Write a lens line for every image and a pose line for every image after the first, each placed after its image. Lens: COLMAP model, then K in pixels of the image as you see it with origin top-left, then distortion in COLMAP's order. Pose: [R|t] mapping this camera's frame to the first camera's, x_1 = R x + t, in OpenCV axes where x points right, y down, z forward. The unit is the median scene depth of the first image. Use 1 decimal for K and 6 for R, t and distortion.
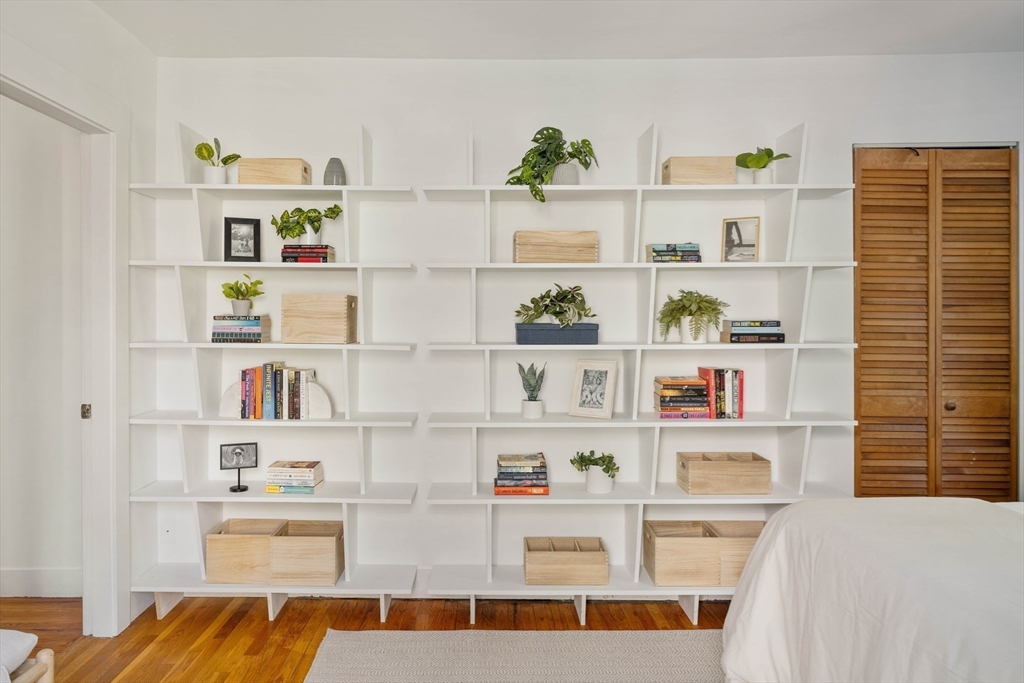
lens RADIAL K [[712.9, 0, 500.1], [0, 712.9, 324.2], [0, 0, 1]] dist [0.001677, 0.003644]
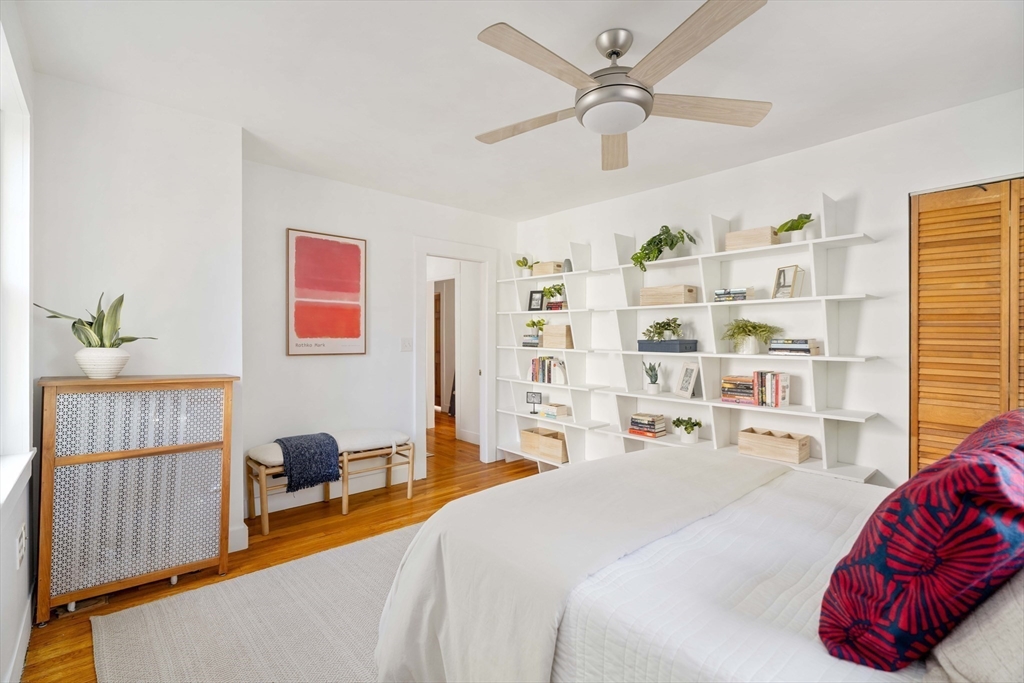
lens RADIAL K [[469.3, 0, 509.1], [0, 469.3, 340.6], [0, 0, 1]] dist [0.002485, 0.000335]
pose [[0.663515, 0.011274, -0.748078, 0.680186], [-0.008456, 0.999936, 0.007570, -0.004689], [0.748115, 0.001303, 0.663568, -0.031430]]
